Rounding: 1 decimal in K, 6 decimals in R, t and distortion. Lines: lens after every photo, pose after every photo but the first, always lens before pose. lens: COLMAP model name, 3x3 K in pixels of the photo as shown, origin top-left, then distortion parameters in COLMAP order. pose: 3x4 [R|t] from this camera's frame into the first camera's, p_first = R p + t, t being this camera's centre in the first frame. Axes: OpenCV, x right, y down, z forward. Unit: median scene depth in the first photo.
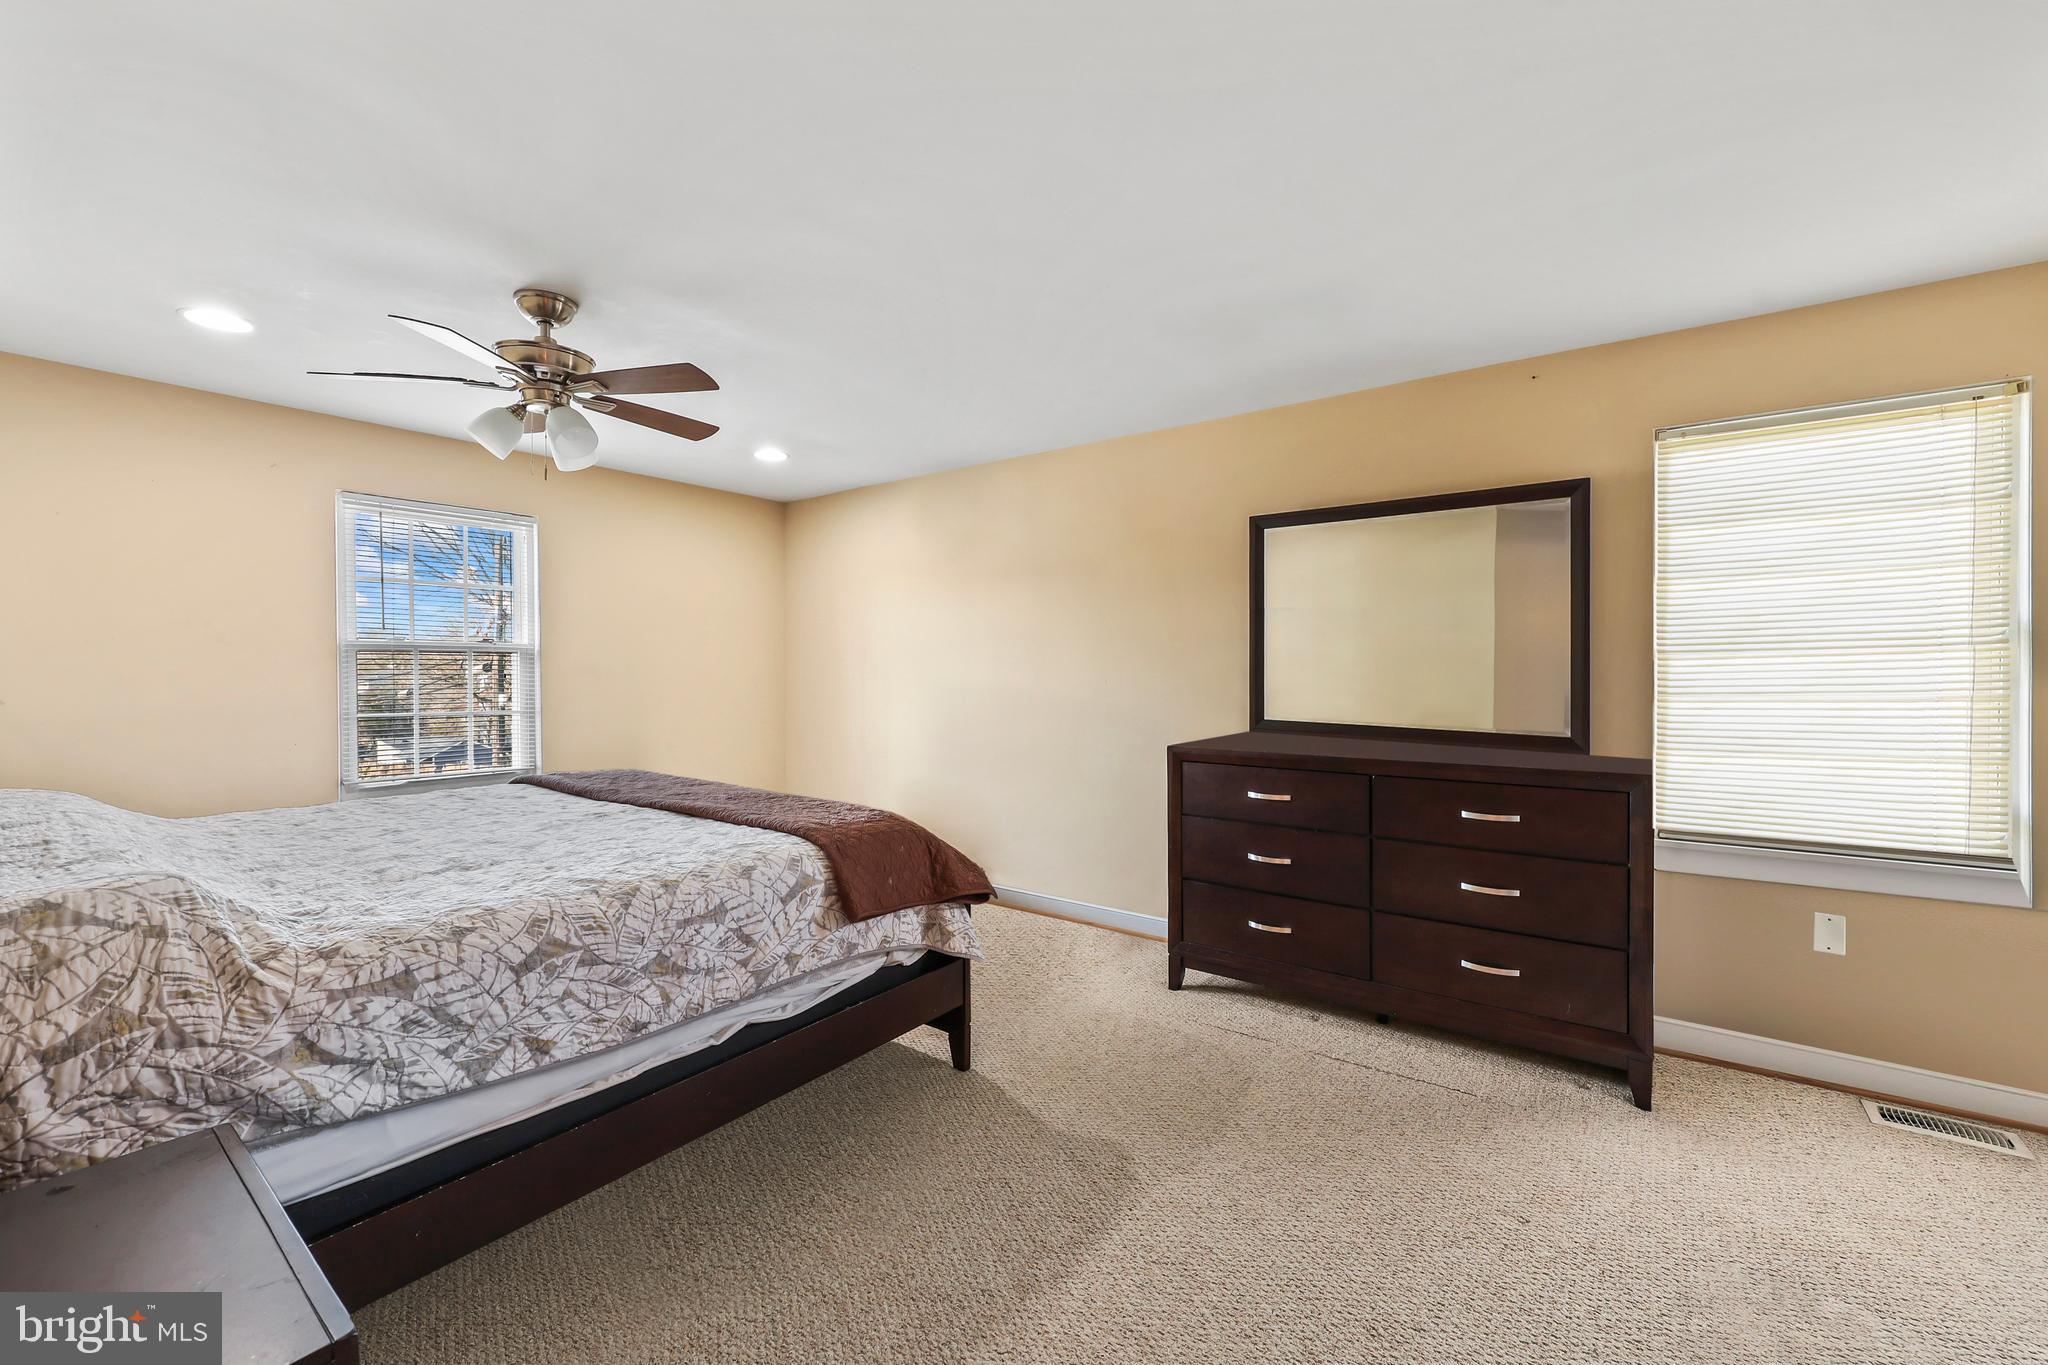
lens RADIAL K [[822.1, 0, 1024.0], [0, 822.1, 682.5], [0, 0, 1]] dist [0.001417, 0.000269]
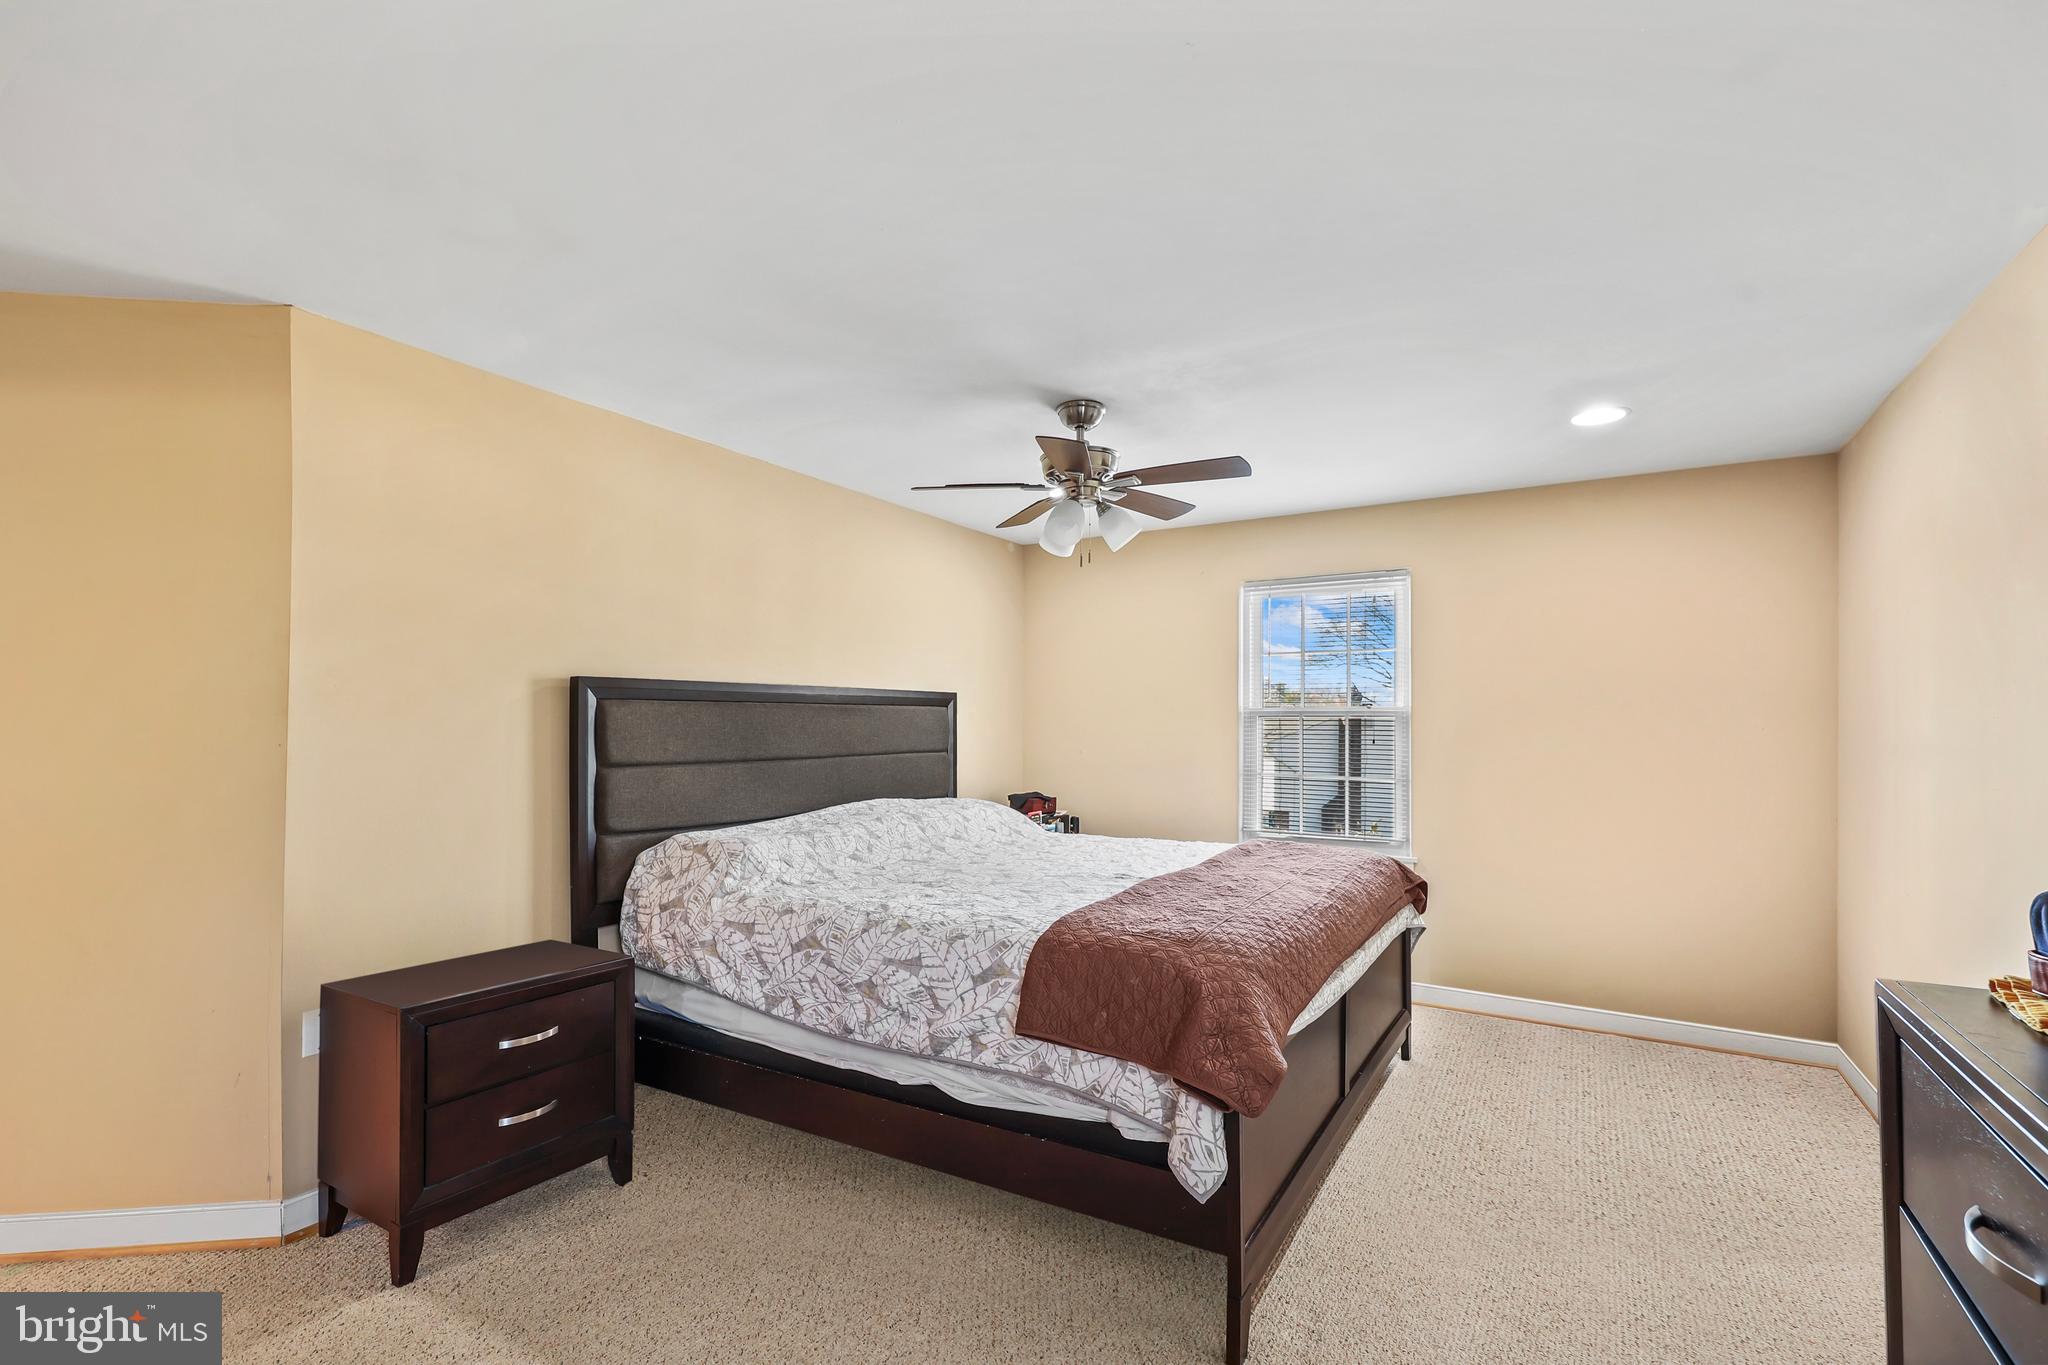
lens RADIAL K [[917.3, 0, 1019.3], [0, 917.3, 710.1], [0, 0, 1]] dist [-0.002085, -0.000046]
pose [[0.106560, -0.016884, -0.994163, 0.878314], [-0.015466, 0.999707, -0.018636, -0.035395], [0.994186, 0.017361, 0.106268, 1.040620]]
